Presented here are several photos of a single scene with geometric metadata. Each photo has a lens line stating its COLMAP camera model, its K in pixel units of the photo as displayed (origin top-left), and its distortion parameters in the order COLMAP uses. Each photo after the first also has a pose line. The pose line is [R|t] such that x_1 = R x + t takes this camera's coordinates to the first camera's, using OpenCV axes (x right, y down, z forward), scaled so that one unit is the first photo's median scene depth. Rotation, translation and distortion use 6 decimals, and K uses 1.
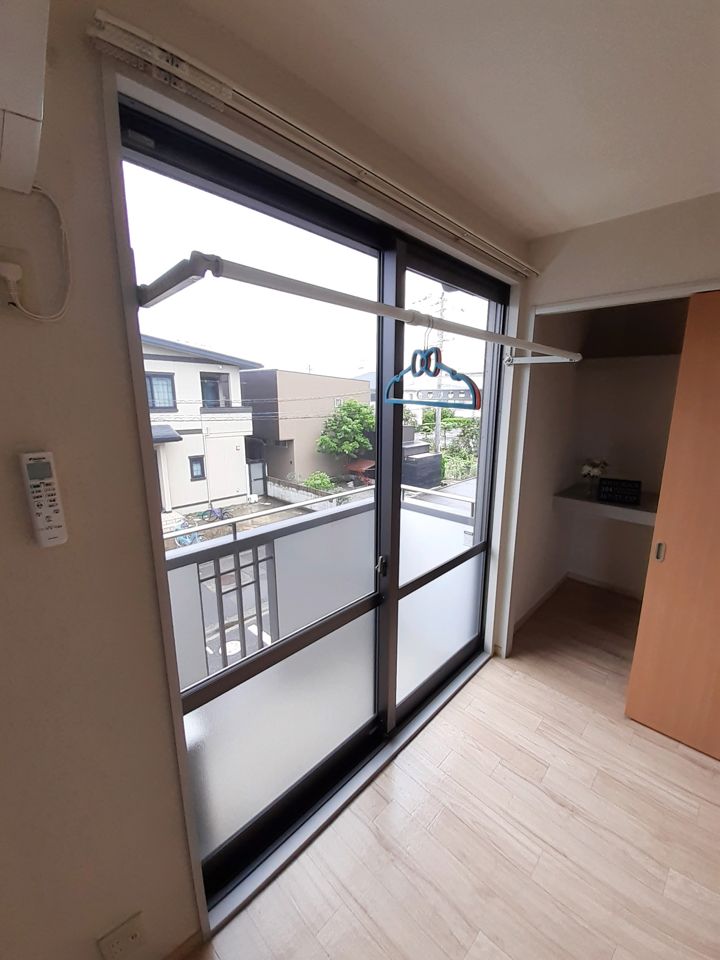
lens RADIAL K [[387.4, 0, 365.0], [0, 387.4, 478.4], [0, 0, 1]] dist [-0.012325, -0.002653]
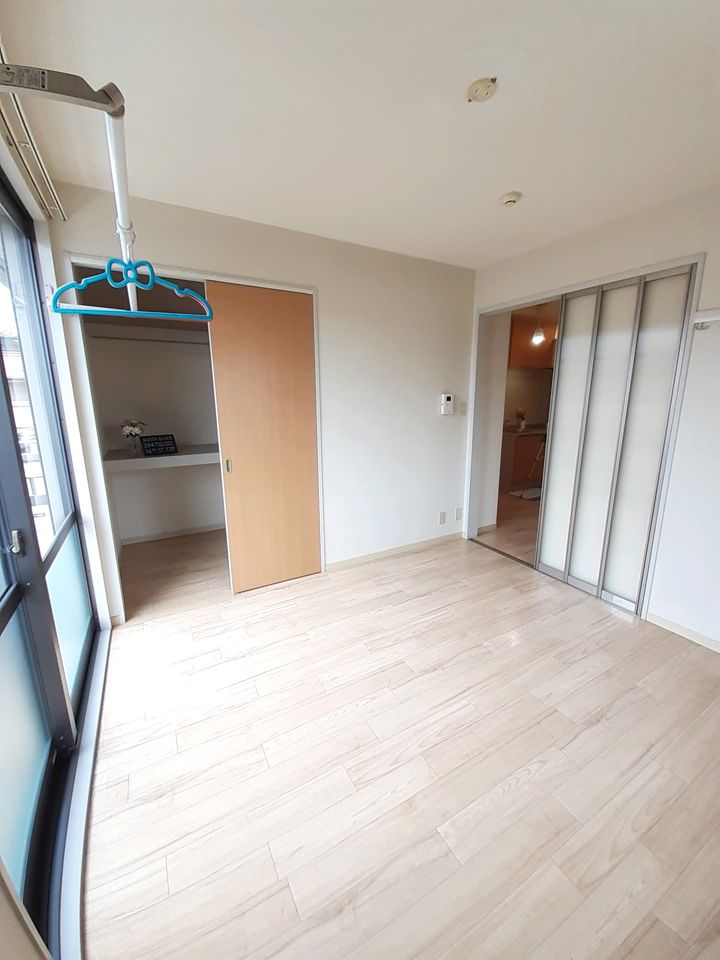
lens RADIAL K [[387.4, 0, 369.5], [0, 387.4, 475.6], [0, 0, 1]] dist [-0.012325, -0.002653]
pose [[0.256678, -0.213385, 0.942647, -0.568426], [0.209357, 0.964442, 0.161312, -0.011357], [-0.943550, 0.155944, 0.292225, 0.690535]]
